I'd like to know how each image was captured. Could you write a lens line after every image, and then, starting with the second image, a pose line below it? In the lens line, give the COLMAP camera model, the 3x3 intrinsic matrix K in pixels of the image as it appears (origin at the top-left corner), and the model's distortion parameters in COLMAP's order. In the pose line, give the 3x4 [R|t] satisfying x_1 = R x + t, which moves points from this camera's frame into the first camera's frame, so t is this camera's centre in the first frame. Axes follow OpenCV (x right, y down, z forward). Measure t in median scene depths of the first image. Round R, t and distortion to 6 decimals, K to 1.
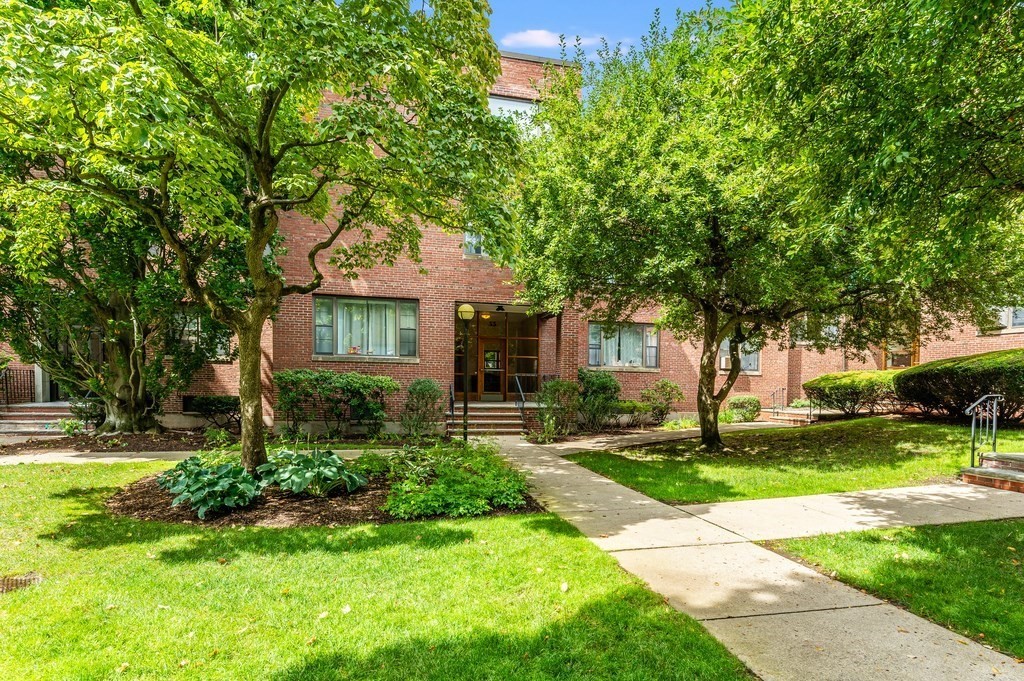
lens RADIAL K [[557.3, 0, 512.0], [0, 557.3, 340.5], [0, 0, 1]] dist [-0.000663, -0.000074]
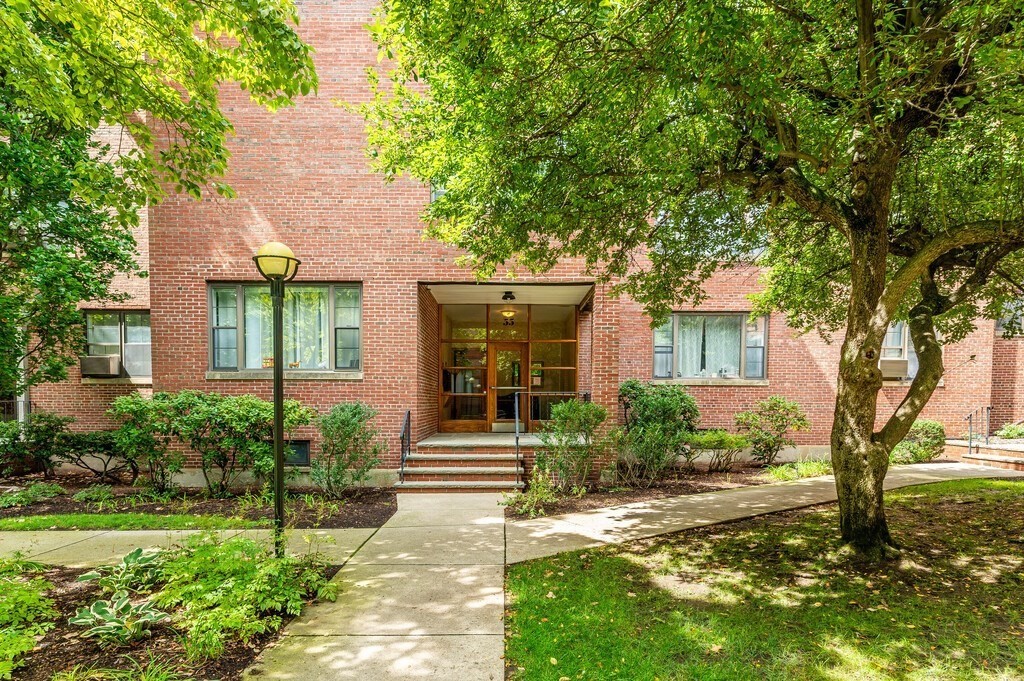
lens RADIAL K [[540.6, 0, 512.6], [0, 540.6, 402.8], [0, 0, 1]] dist [-0.000791, 0.000193]
pose [[0.977452, -0.017556, -0.210425, 0.136445], [0.033435, 0.996834, 0.072145, 0.027970], [0.208492, -0.077554, 0.974944, 0.412736]]
